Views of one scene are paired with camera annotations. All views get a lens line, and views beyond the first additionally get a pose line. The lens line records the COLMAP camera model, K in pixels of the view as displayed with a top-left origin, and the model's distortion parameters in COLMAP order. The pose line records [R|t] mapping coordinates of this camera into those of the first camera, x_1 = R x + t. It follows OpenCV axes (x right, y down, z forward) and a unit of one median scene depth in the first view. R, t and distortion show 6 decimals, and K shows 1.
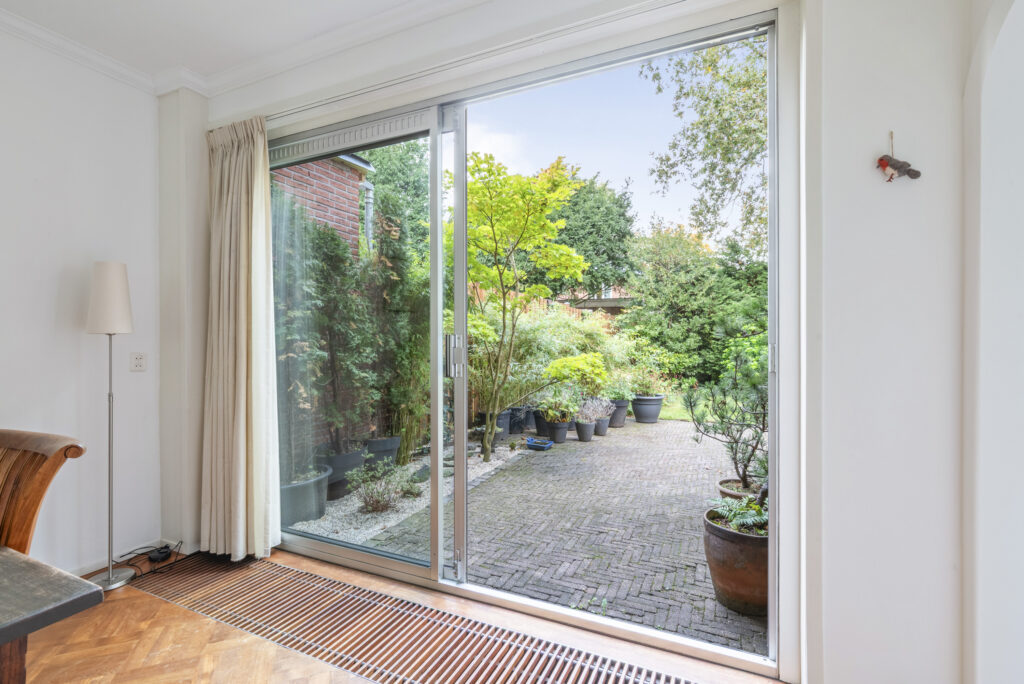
lens RADIAL K [[462.3, 0, 512.0], [0, 462.3, 342.0], [0, 0, 1]] dist [-0.000313, 0.000198]
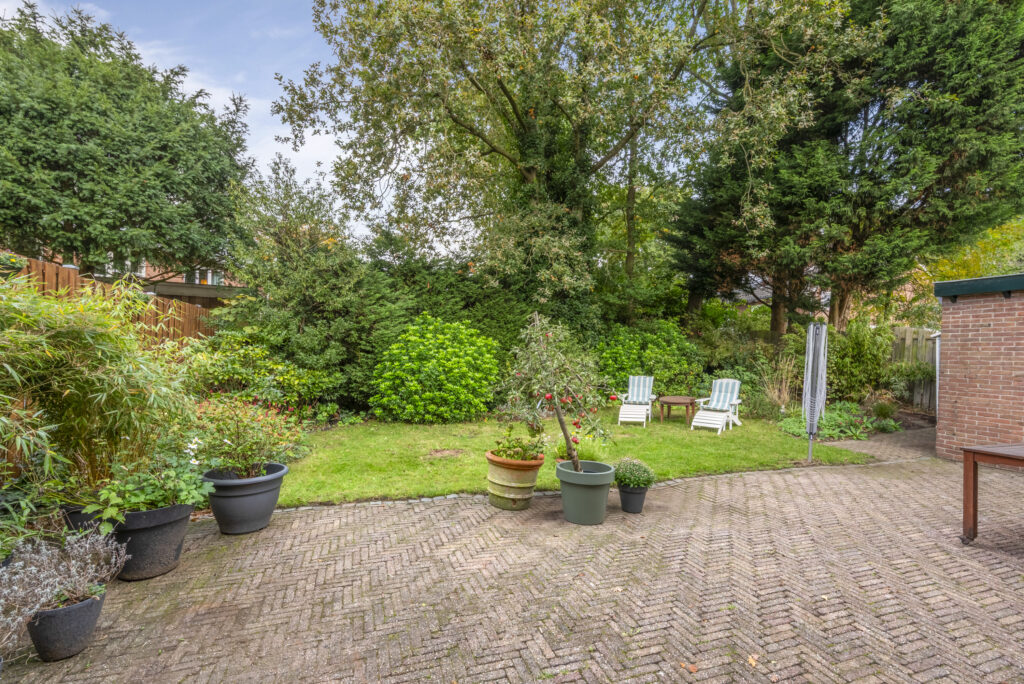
lens RADIAL K [[440.2, 0, 512.9], [0, 440.2, 357.8], [0, 0, 1]] dist [-0.002052, -0.000195]
pose [[0.710382, 0.012407, 0.703707, 0.106917], [-0.024240, 0.999683, 0.006844, -0.005501], [-0.703399, -0.021920, 0.710457, 0.317314]]
